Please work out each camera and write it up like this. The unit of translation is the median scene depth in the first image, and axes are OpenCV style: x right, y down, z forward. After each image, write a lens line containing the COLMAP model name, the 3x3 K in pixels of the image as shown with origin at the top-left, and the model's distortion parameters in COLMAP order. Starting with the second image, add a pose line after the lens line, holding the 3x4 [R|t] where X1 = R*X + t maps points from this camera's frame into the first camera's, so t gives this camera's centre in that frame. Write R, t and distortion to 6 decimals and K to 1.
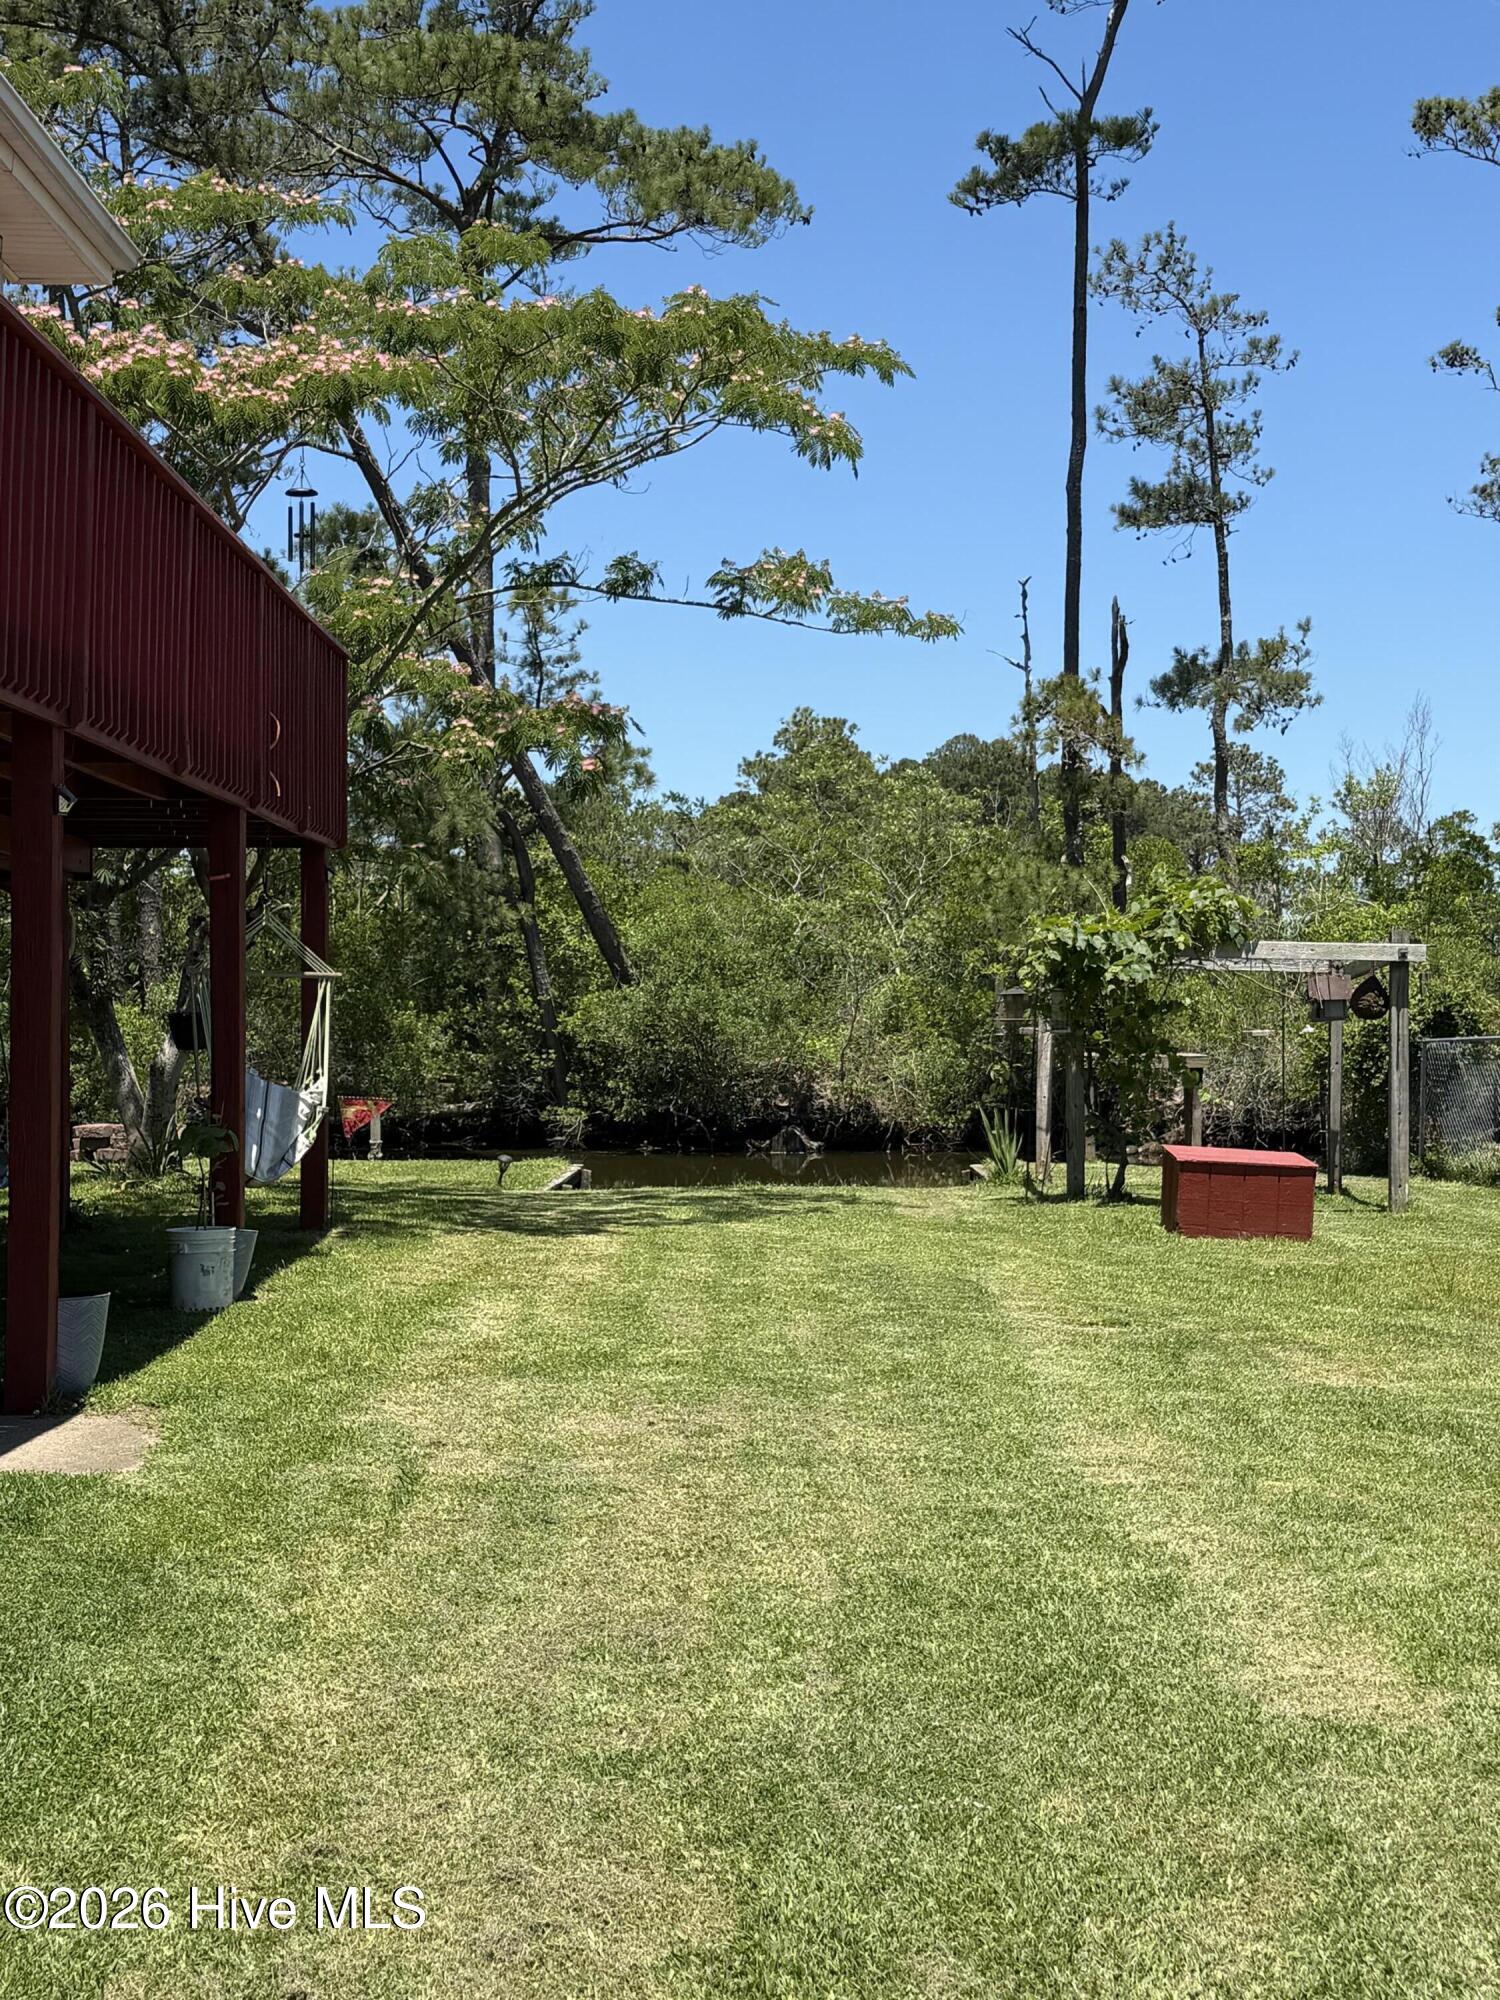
lens RADIAL K [[3256.7, 0, 750.0], [0, 3256.7, 1000.0], [0, 0, 1]] dist [0.180799, -1.451440]
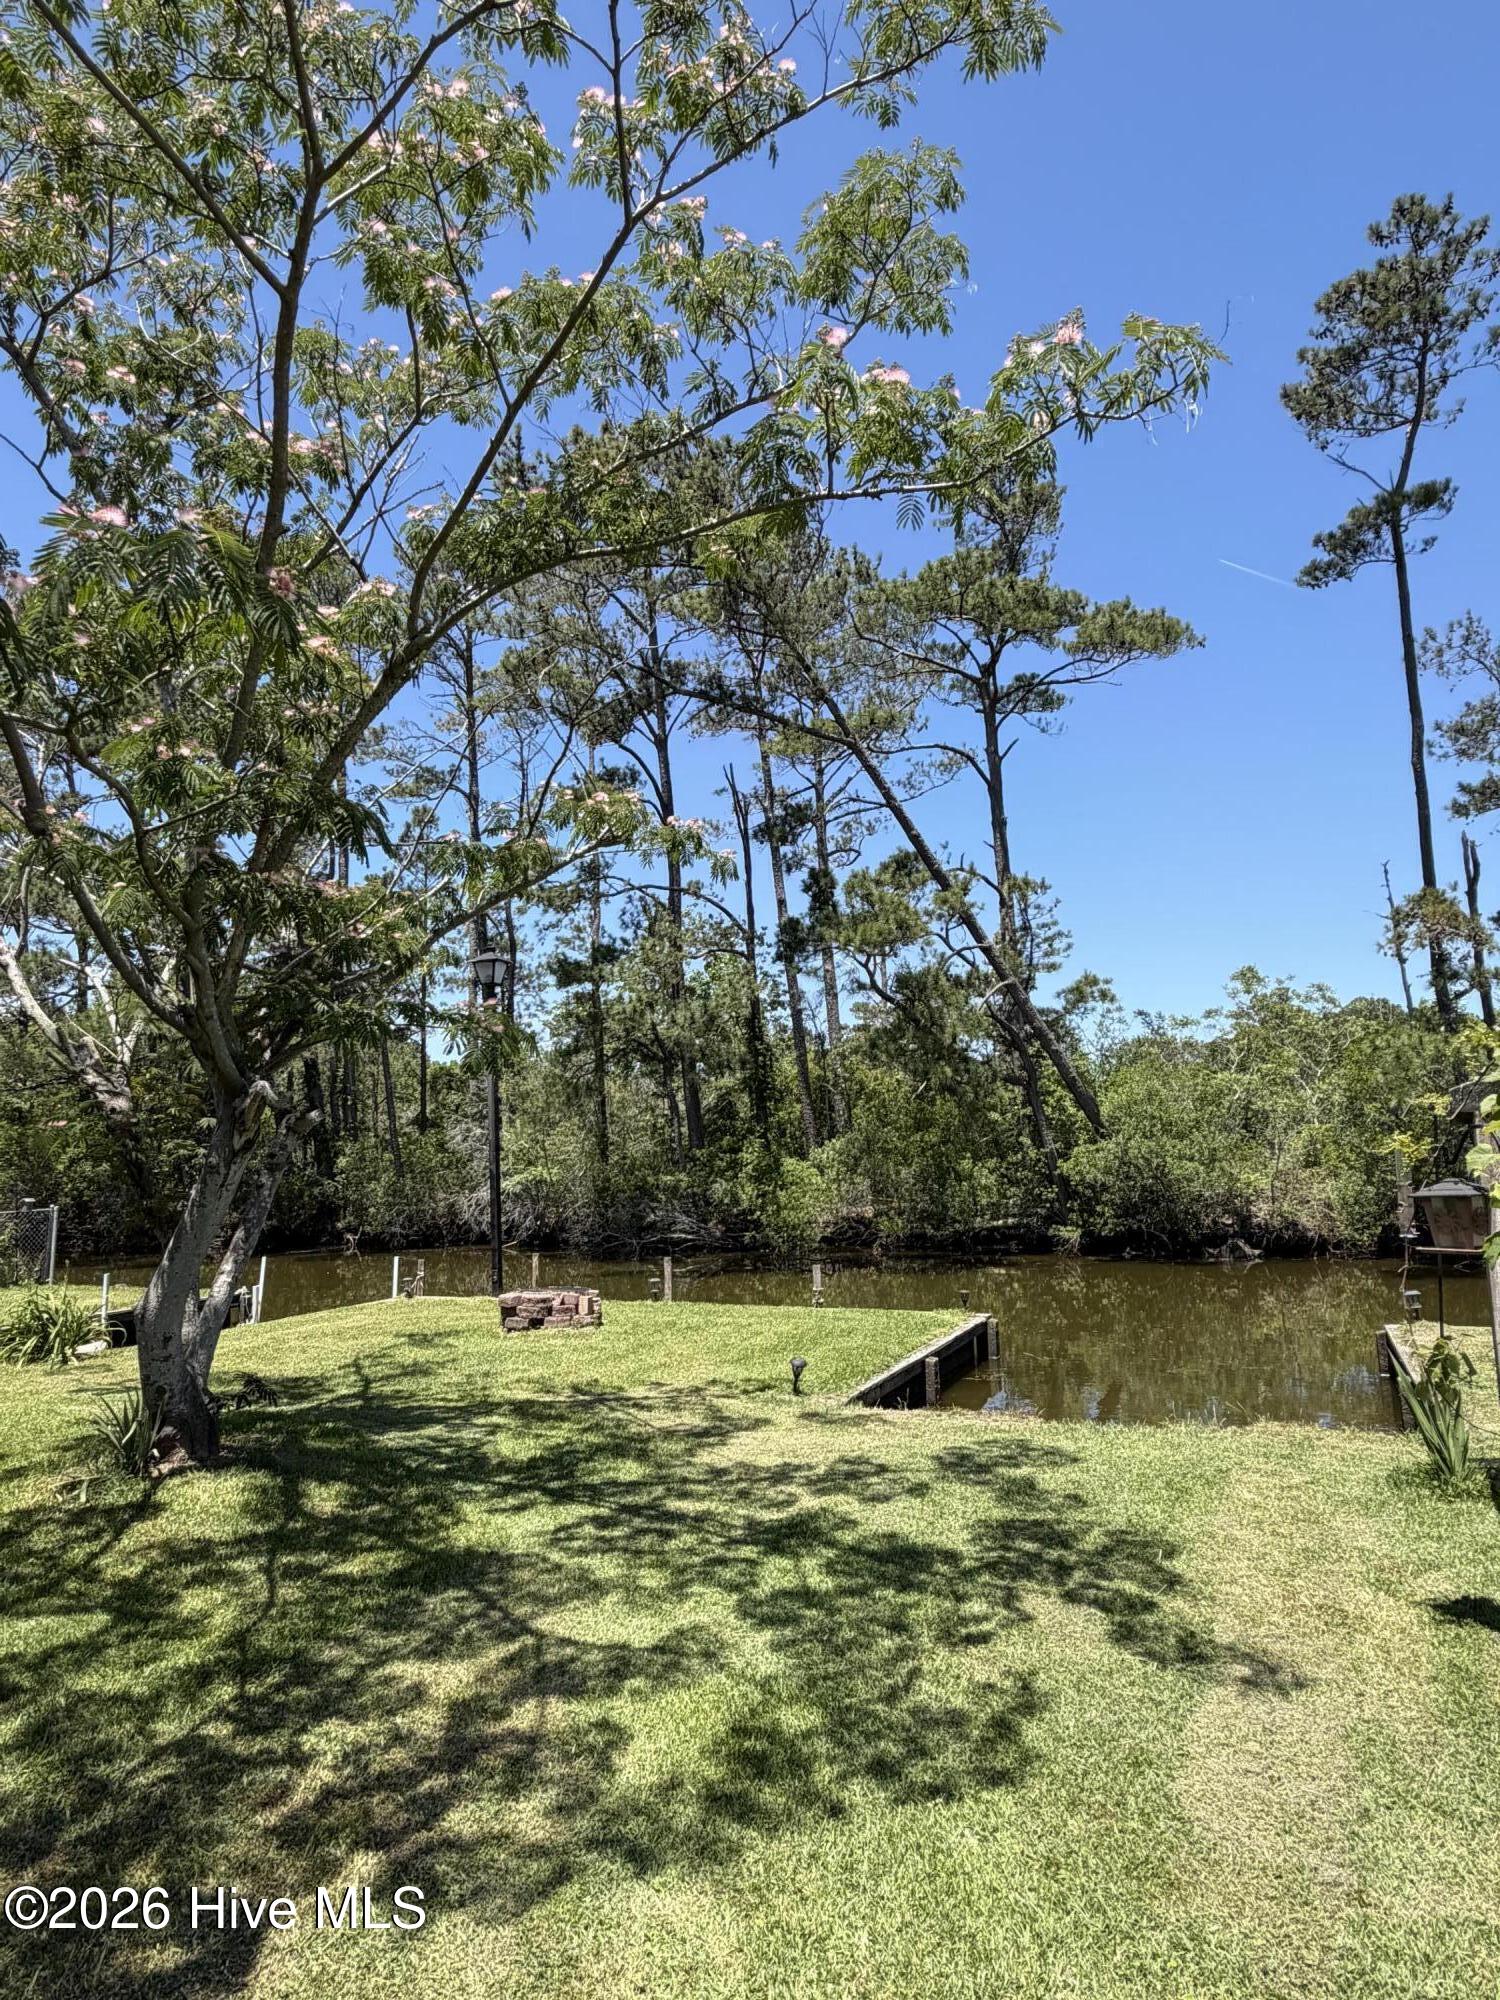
lens RADIAL K [[1151.2, 0, 751.9], [0, 1151.2, 987.8], [0, 0, 1]] dist [-0.004749, -0.001062]
pose [[0.907577, -0.086871, -0.410801, 0.035906], [0.034144, 0.990393, -0.134002, -0.008224], [0.418496, 0.107591, 0.901823, 0.461196]]
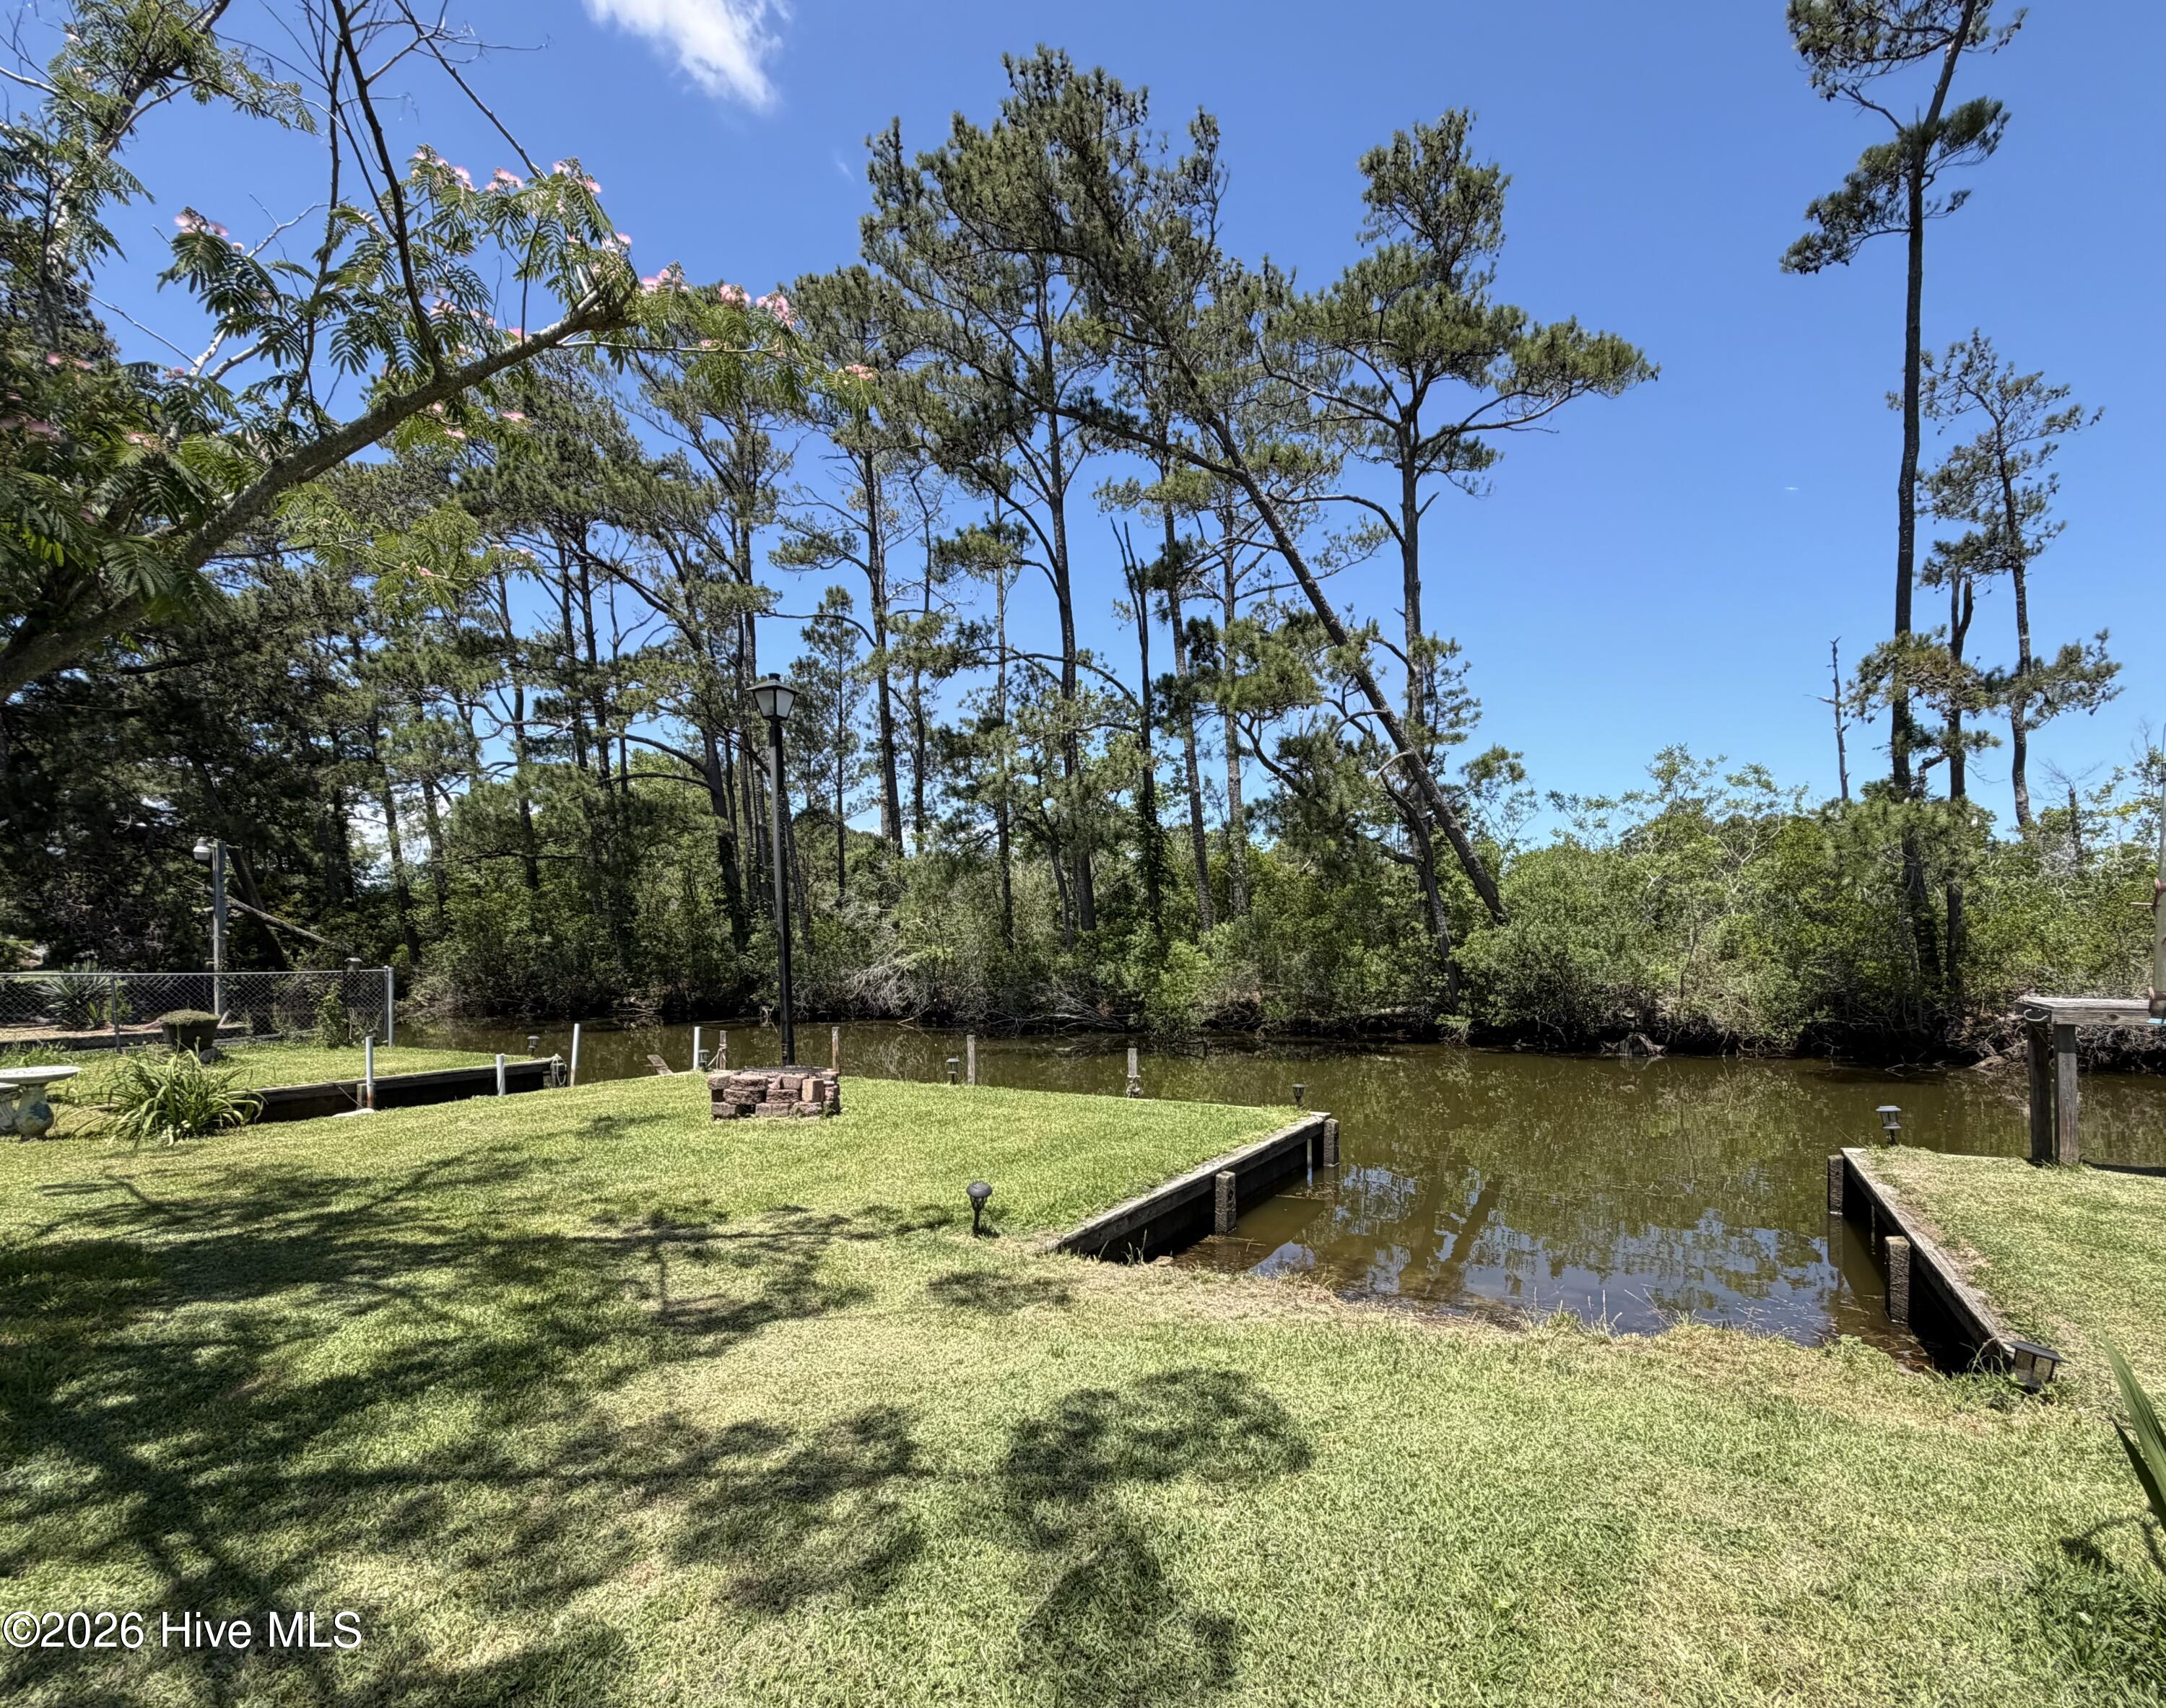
lens RADIAL K [[985.8, 0, 1166.0], [0, 985.8, 958.6], [0, 0, 1]] dist [0.003032, 0.000050]
pose [[0.887086, -0.004383, -0.461584, 0.027449], [0.011696, 0.999847, 0.012985, 0.002120], [0.461457, -0.016917, 0.887001, 0.566888]]
